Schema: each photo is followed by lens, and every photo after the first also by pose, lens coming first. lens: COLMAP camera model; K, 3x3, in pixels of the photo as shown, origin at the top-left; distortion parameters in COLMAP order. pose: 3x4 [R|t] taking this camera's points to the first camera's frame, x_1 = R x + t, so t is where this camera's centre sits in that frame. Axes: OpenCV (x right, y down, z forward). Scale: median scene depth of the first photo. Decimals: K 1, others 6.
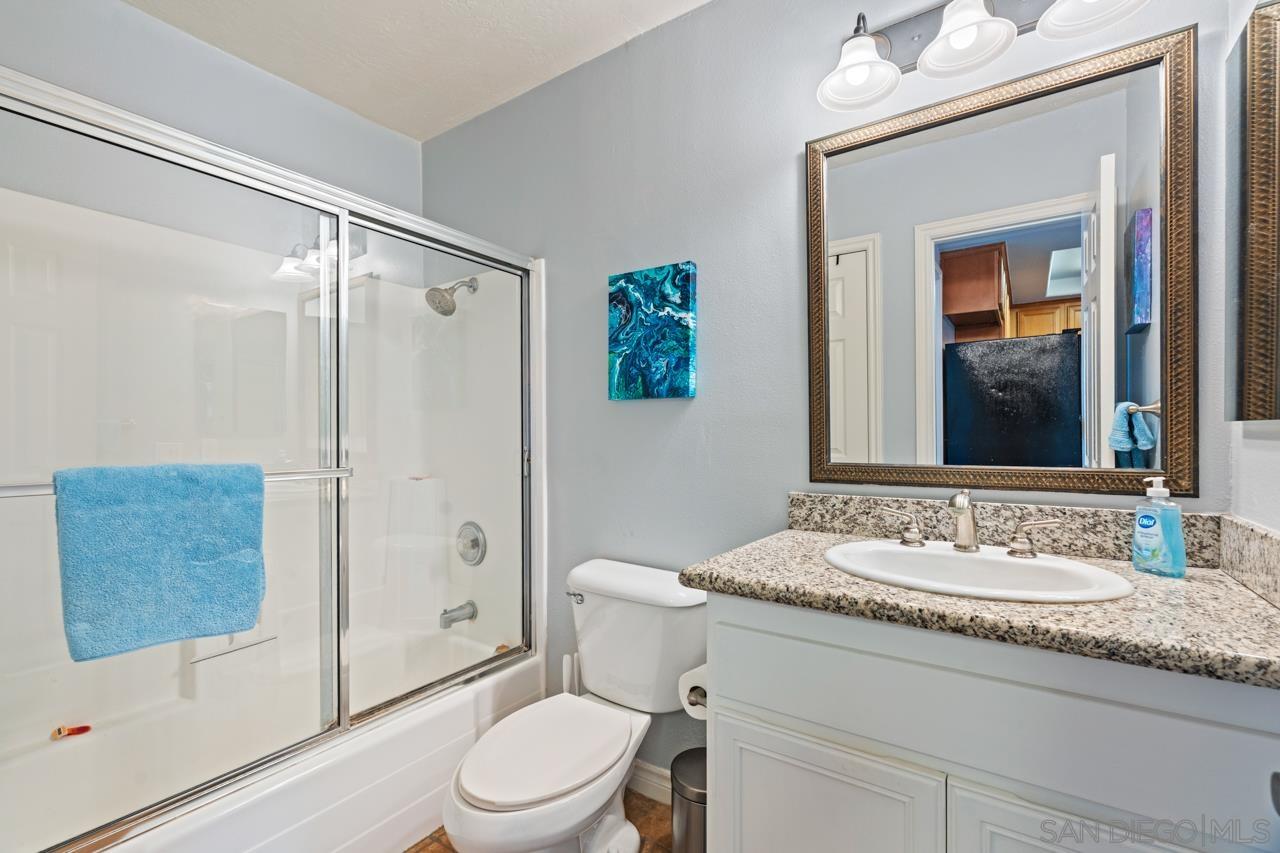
lens RADIAL K [[565.4, 0, 635.4], [0, 565.4, 434.0], [0, 0, 1]] dist [-0.005308, 0.000793]
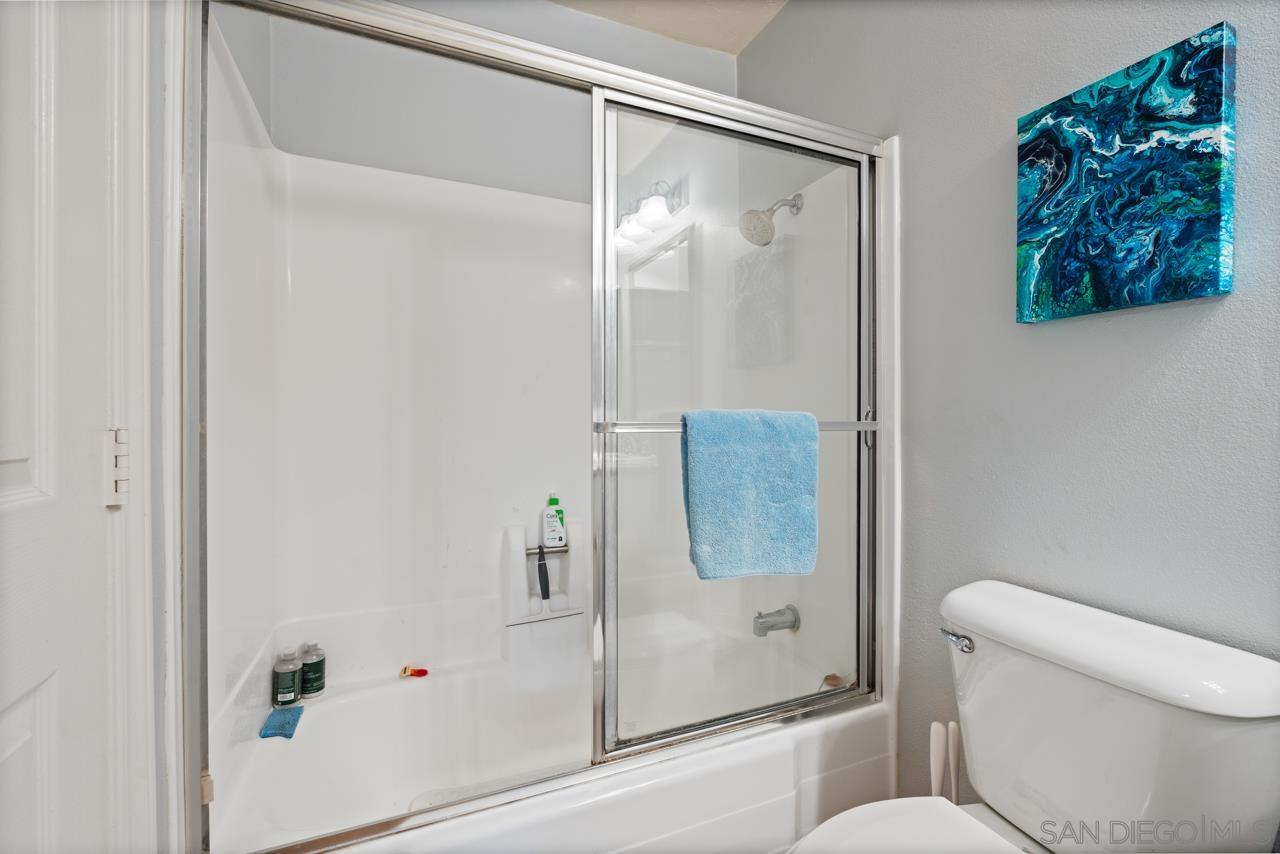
lens RADIAL K [[565.4, 0, 640.2], [0, 565.4, 425.6], [0, 0, 1]] dist [-0.005308, 0.000793]
pose [[0.850300, 0.006765, -0.526255, -0.074688], [-0.001367, 0.999942, 0.010647, 0.046366], [0.526296, -0.008334, 0.850260, 0.281178]]
